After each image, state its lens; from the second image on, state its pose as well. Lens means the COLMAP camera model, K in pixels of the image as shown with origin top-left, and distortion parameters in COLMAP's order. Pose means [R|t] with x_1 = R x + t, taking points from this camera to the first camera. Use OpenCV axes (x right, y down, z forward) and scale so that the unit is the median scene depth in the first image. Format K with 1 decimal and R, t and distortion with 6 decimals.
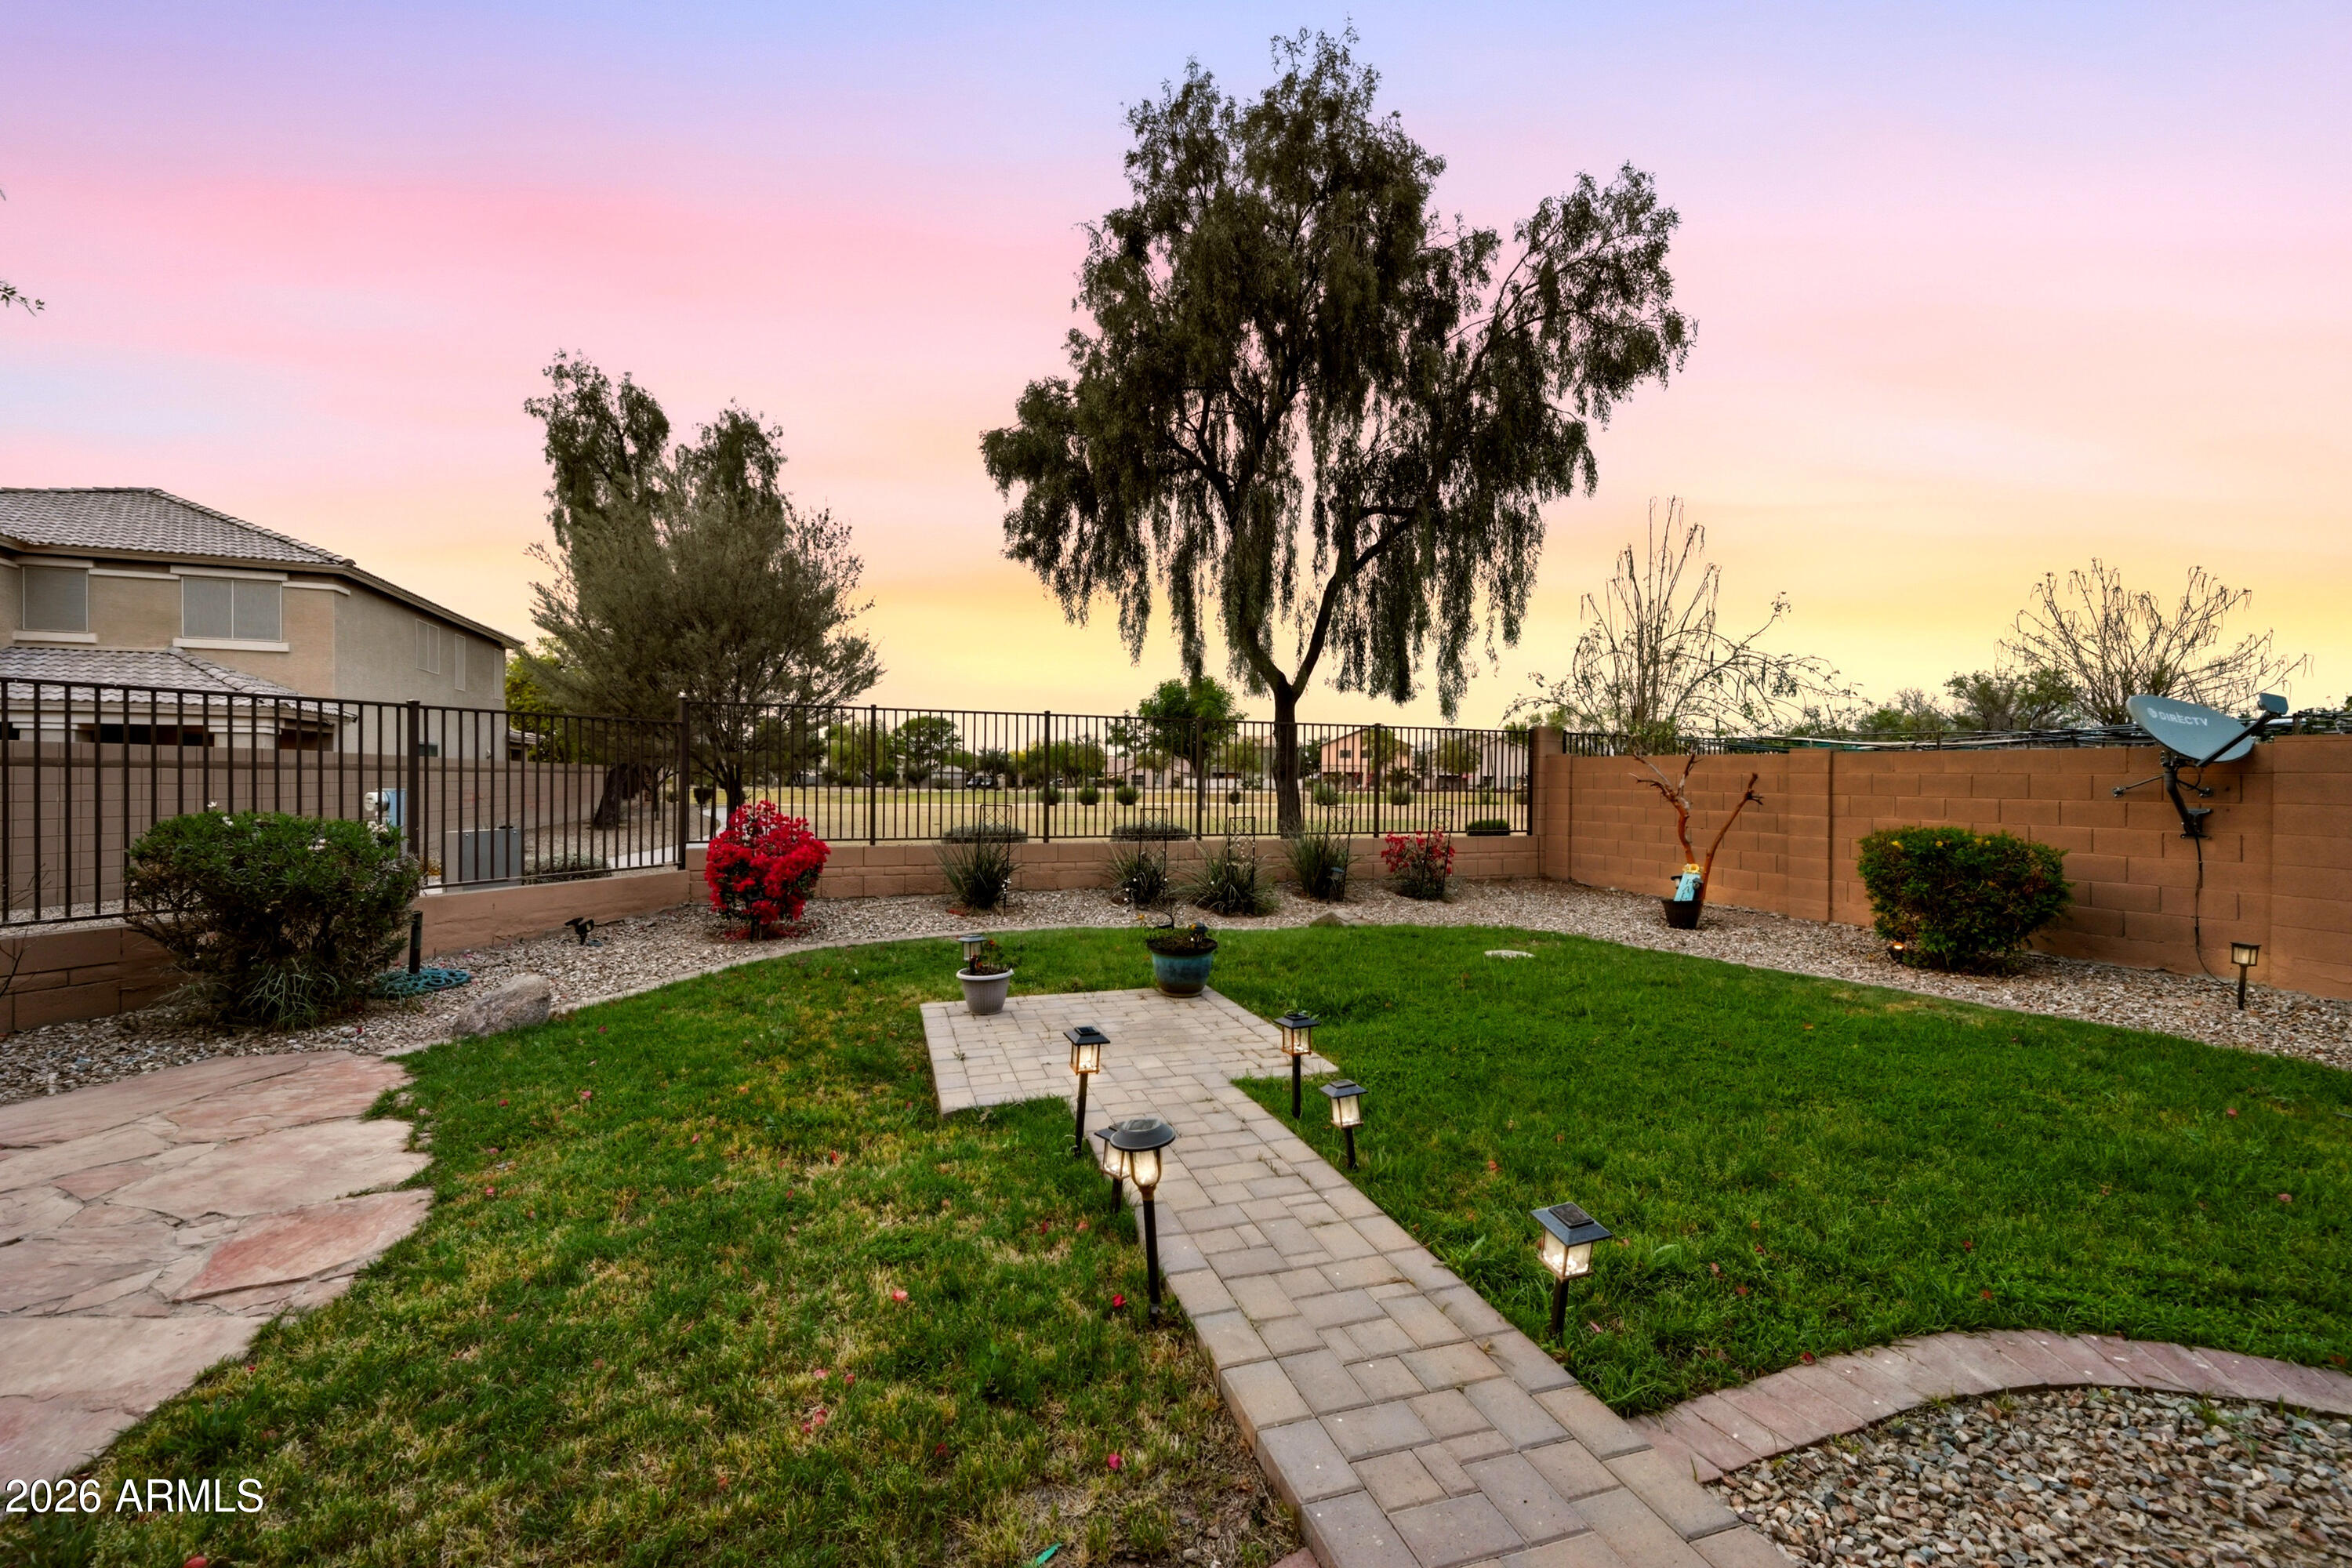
lens RADIAL K [[925.9, 0, 1166.5], [0, 925.9, 788.7], [0, 0, 1]] dist [0.000287, 0.000202]
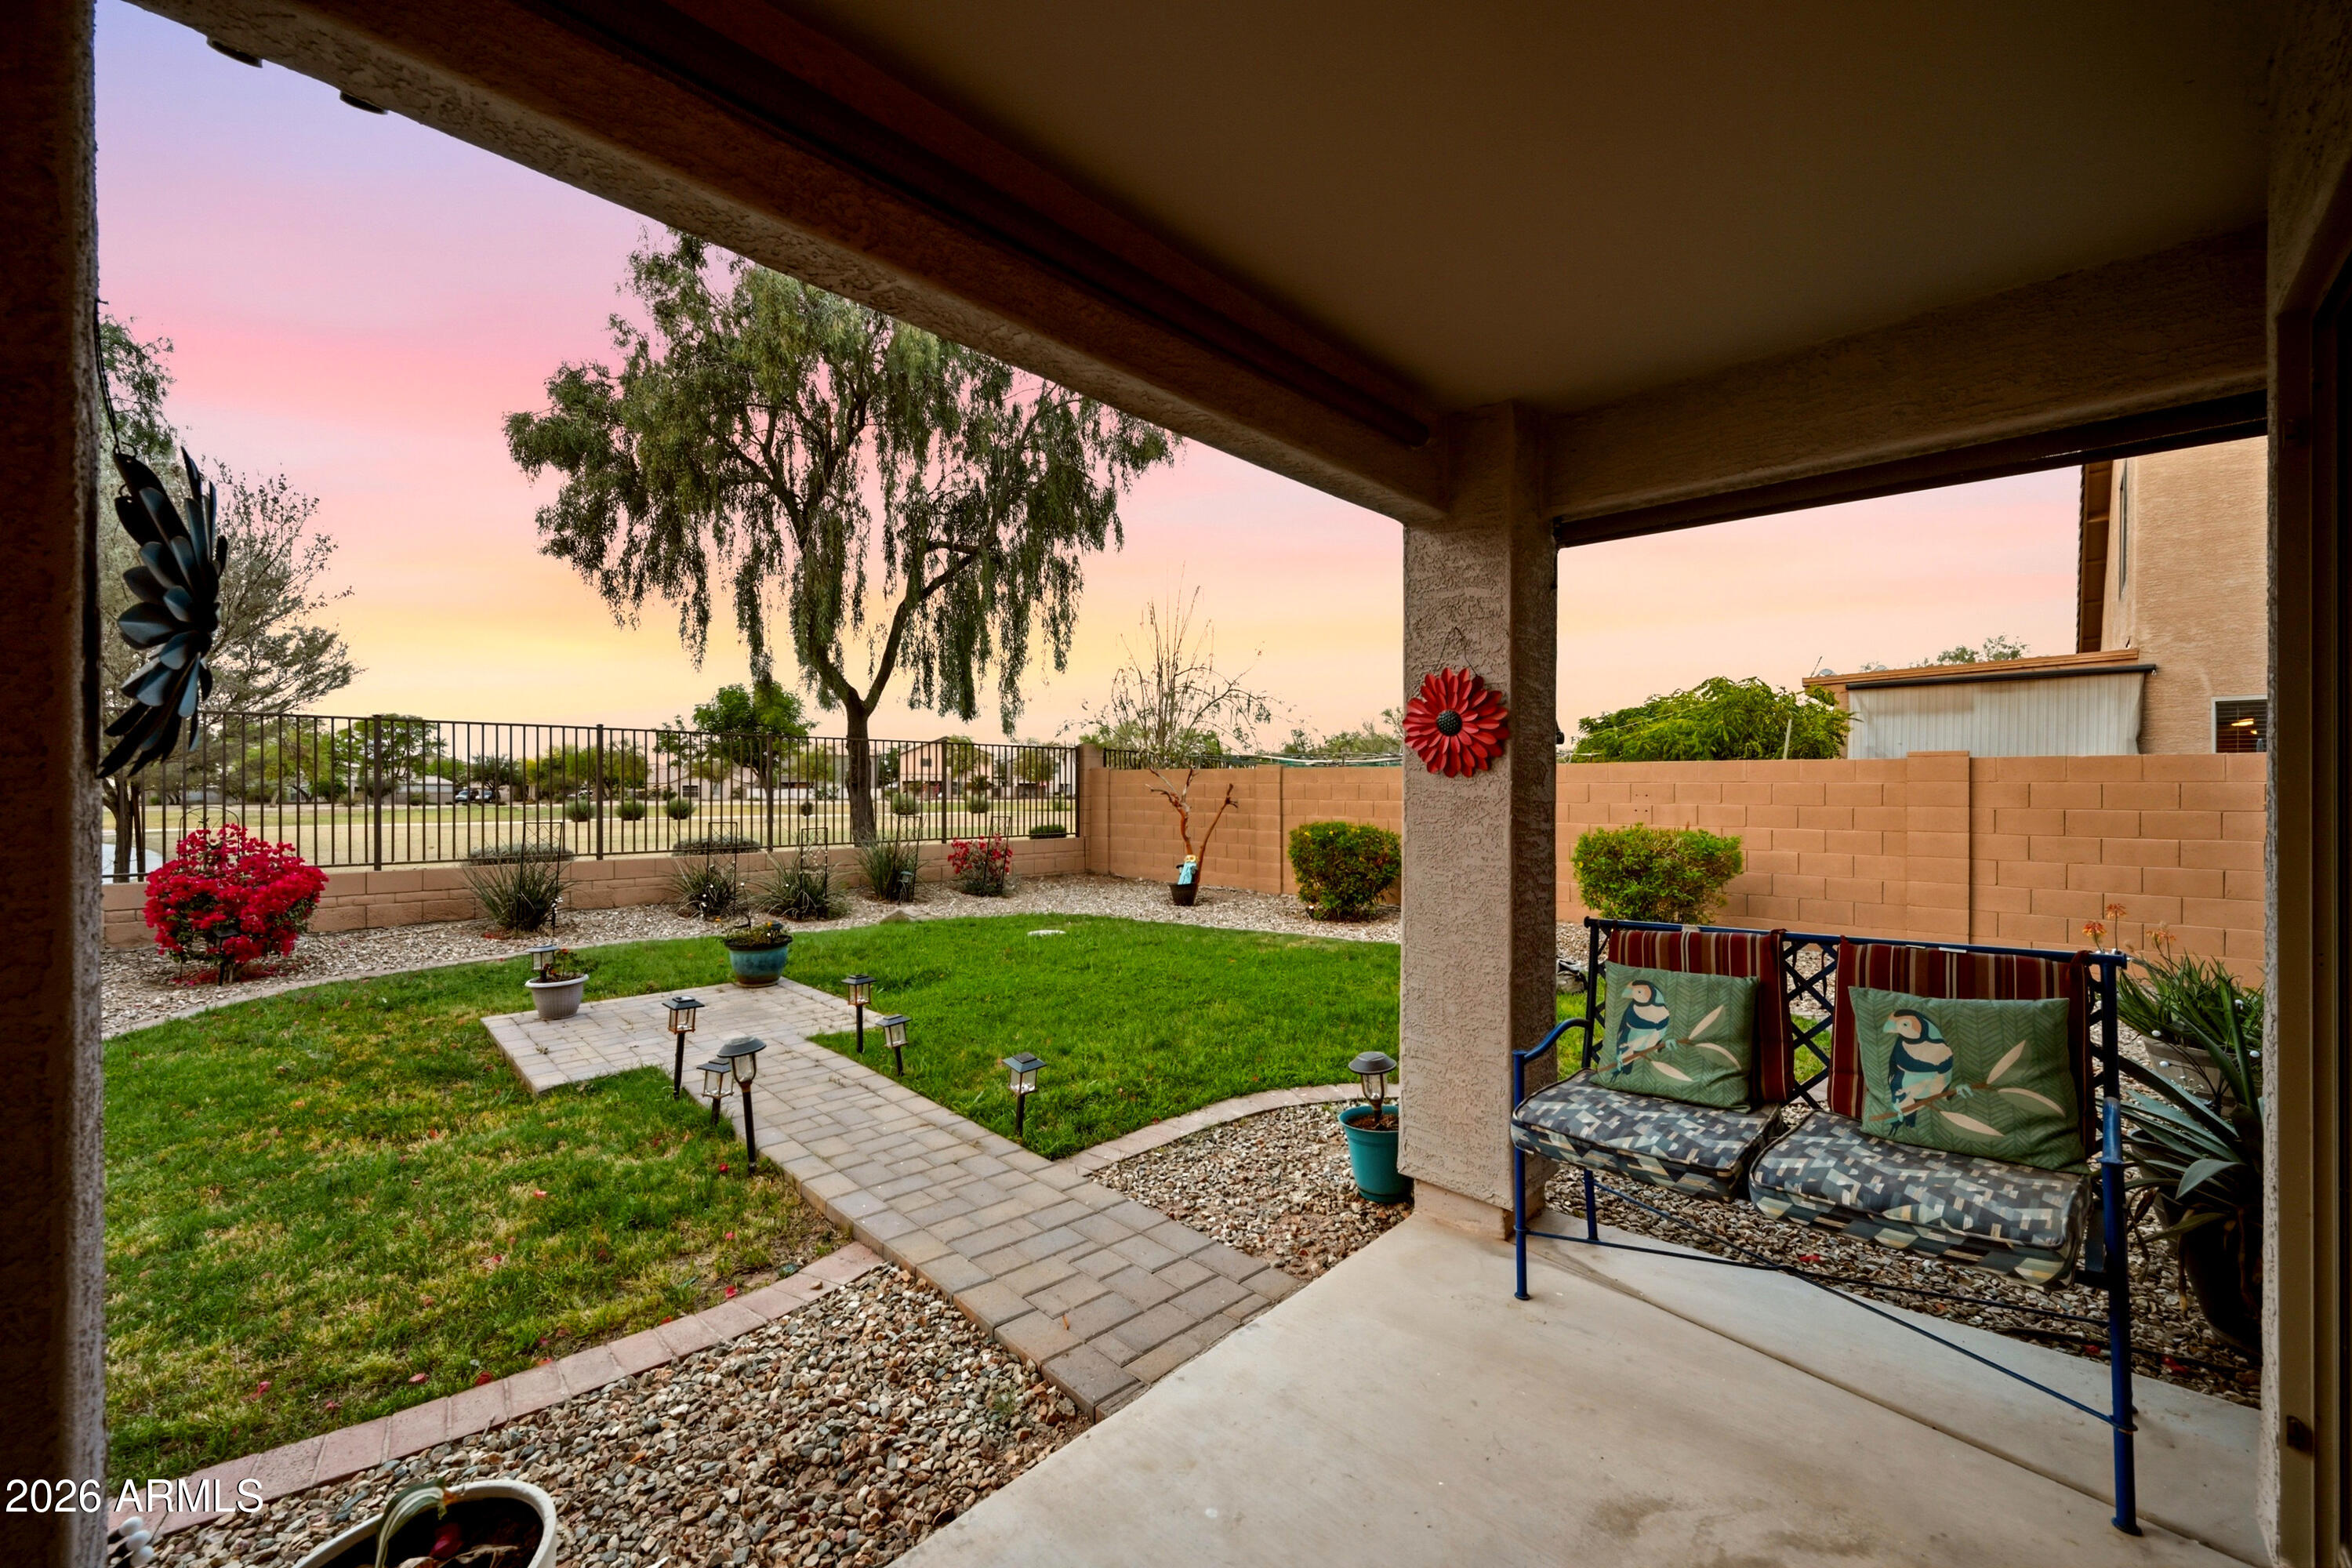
lens RADIAL K [[925.9, 0, 1171.1], [0, 925.9, 789.8], [0, 0, 1]] dist [0.000287, 0.000202]
pose [[0.900953, -0.009675, 0.433808, -0.011147], [0.013085, 0.999903, -0.004874, -0.003042], [-0.433718, 0.010068, 0.900992, -0.148400]]
